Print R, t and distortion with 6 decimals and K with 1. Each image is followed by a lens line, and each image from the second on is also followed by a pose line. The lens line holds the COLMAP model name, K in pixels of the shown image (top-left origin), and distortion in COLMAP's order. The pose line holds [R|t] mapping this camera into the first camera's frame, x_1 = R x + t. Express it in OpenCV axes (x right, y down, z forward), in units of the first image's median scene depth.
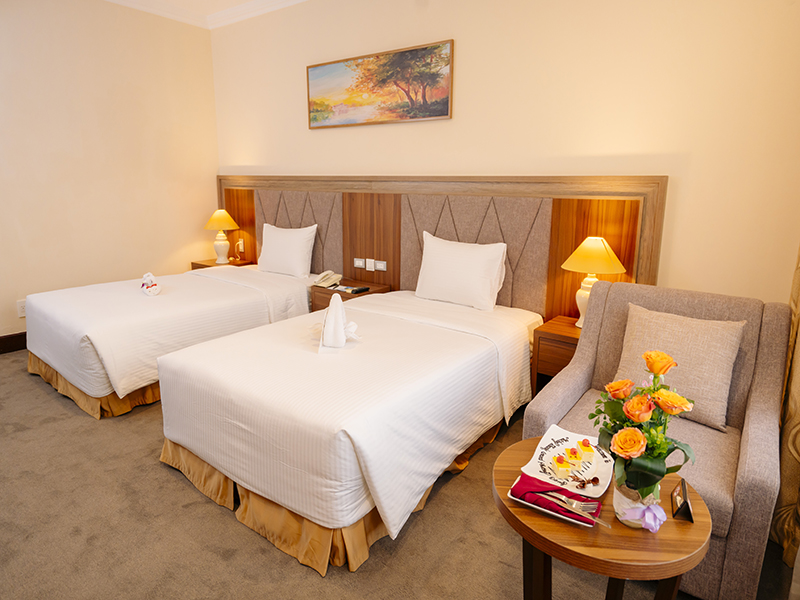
lens RADIAL K [[505.1, 0, 424.1], [0, 505.1, 296.9], [0, 0, 1]] dist [0.008525, 0.000471]
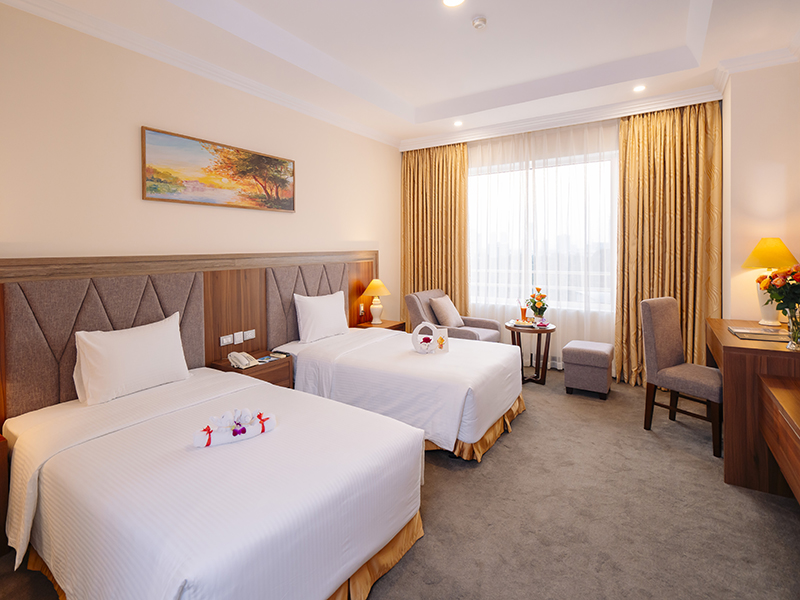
lens RADIAL K [[406.3, 0, 406.7], [0, 406.3, 260.0], [0, 0, 1]] dist [0.000858, -0.000721]
pose [[-0.083710, -0.044342, 0.995503, -1.037929], [0.224366, 0.972519, 0.062185, -0.210077], [-0.970903, 0.228563, -0.071461, 0.755830]]
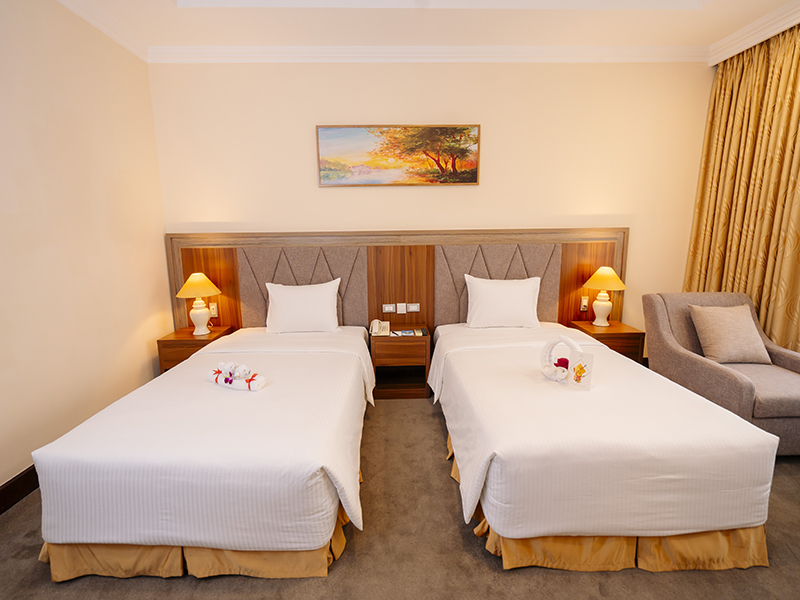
lens RADIAL K [[355.4, 0, 412.2], [0, 355.4, 295.7], [0, 0, 1]] dist [-0.002363, 0.001972]
pose [[0.782784, -0.132037, 0.608124, -0.621591], [0.157414, 0.987463, 0.011774, -0.105974], [-0.602054, 0.086510, 0.793755, 0.383717]]
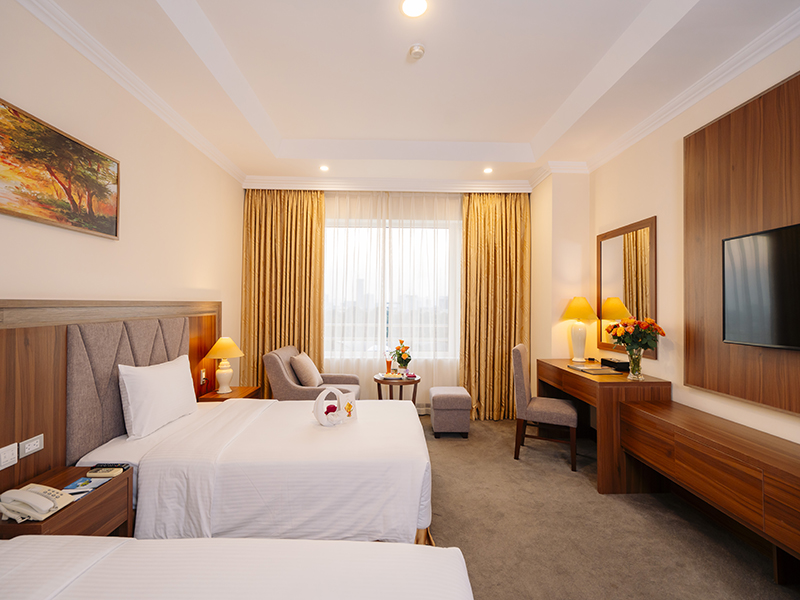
lens RADIAL K [[355.4, 0, 406.2], [0, 355.4, 303.6], [0, 0, 1]] dist [-0.002363, 0.001972]
pose [[-0.619097, -0.019770, 0.785065, -0.736809], [0.152406, 0.977652, 0.144806, -0.236211], [-0.770384, 0.209298, -0.602249, 0.944258]]
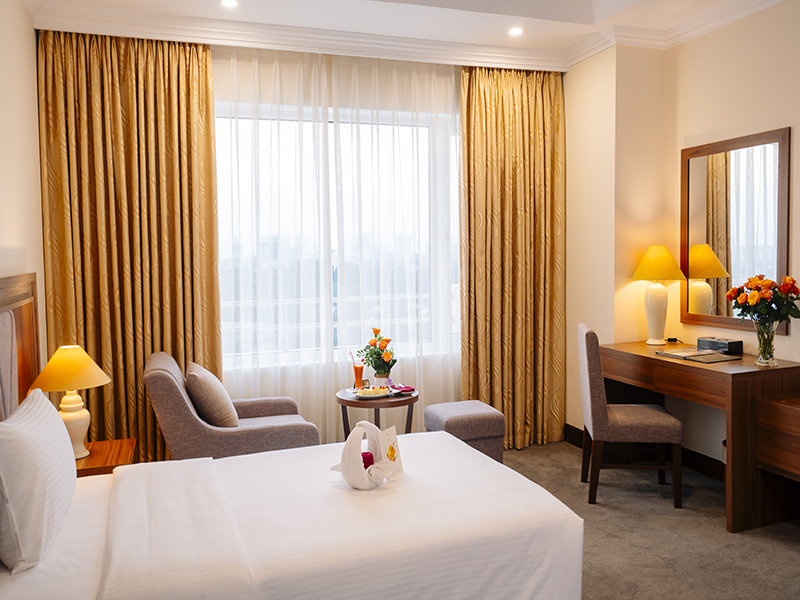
lens RADIAL K [[651.0, 0, 416.7], [0, 651.0, 293.8], [0, 0, 1]] dist [0.013746, -0.014559]
pose [[-0.827818, -0.037963, 0.559711, -0.551579], [0.125853, 0.959710, 0.251232, -0.304924], [-0.546698, 0.278415, -0.789688, 1.166664]]
